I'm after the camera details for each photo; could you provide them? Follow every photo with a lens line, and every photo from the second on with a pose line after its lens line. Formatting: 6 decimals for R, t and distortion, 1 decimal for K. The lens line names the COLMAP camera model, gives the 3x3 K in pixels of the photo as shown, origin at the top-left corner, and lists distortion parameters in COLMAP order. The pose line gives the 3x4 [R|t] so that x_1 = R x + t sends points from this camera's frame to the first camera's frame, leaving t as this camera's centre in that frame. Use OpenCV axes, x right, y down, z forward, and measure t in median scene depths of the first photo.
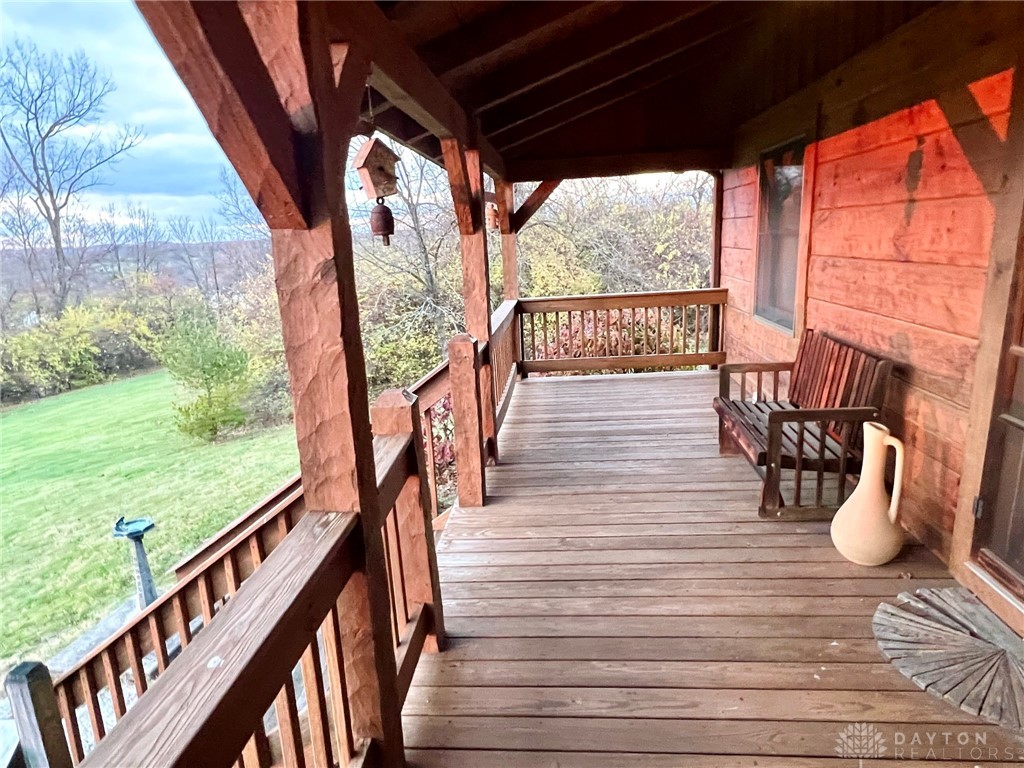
lens RADIAL K [[619.2, 0, 512.7], [0, 619.2, 382.1], [0, 0, 1]] dist [-0.006600, 0.000246]
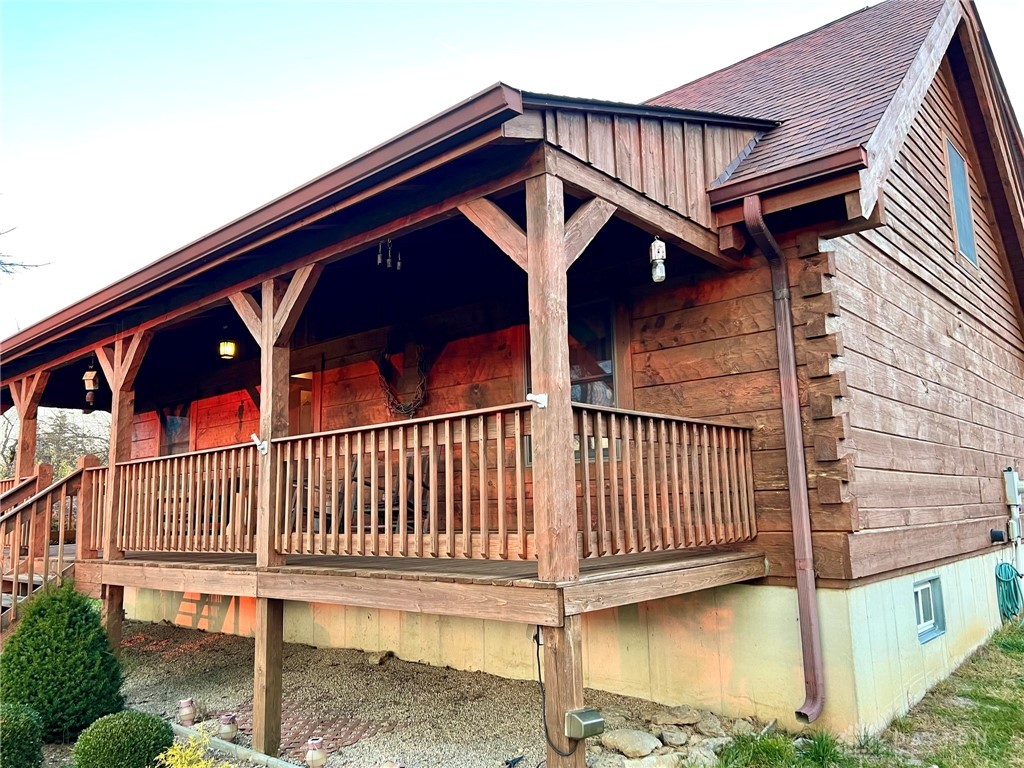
lens RADIAL K [[781.3, 0, 512.0], [0, 781.3, 387.2], [0, 0, 1]] dist [0.000665, -0.000014]
pose [[0.605694, 0.160343, 0.779375, -1.319391], [0.182451, 0.925402, -0.332178, 0.912154], [-0.774498, 0.343396, 0.531256, -1.781850]]
